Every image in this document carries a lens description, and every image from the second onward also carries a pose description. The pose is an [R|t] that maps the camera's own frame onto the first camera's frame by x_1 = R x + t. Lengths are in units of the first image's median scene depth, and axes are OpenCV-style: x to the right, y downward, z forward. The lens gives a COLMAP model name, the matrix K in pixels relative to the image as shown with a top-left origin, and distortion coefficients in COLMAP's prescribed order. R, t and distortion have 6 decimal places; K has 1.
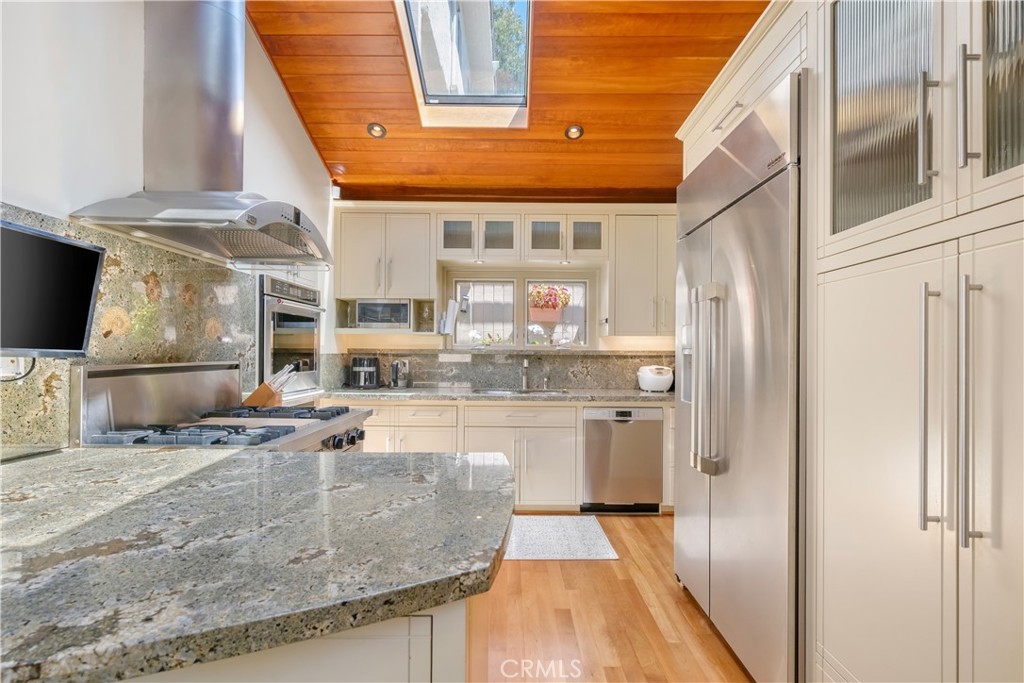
lens RADIAL K [[486.4, 0, 510.6], [0, 486.4, 346.1], [0, 0, 1]] dist [-0.001434, 0.000008]
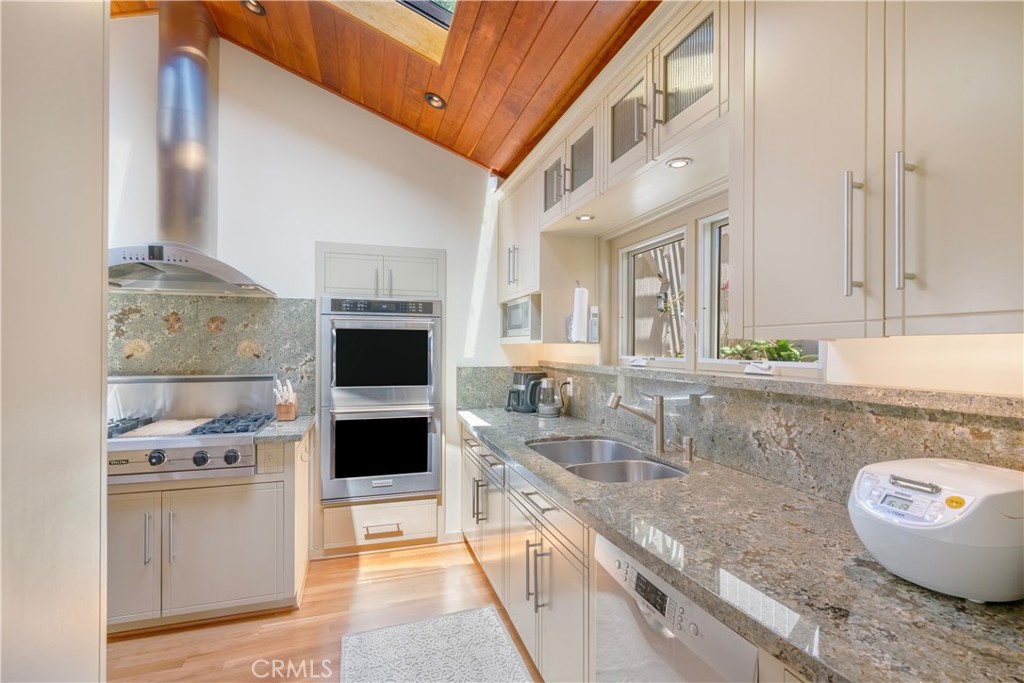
lens RADIAL K [[470.4, 0, 510.6], [0, 470.4, 345.7], [0, 0, 1]] dist [-0.000438, -0.000090]
pose [[0.306686, -0.007156, -0.951784, 0.674357], [0.010849, 0.999933, -0.004023, -0.026912], [0.951749, -0.009092, 0.306743, 1.129040]]
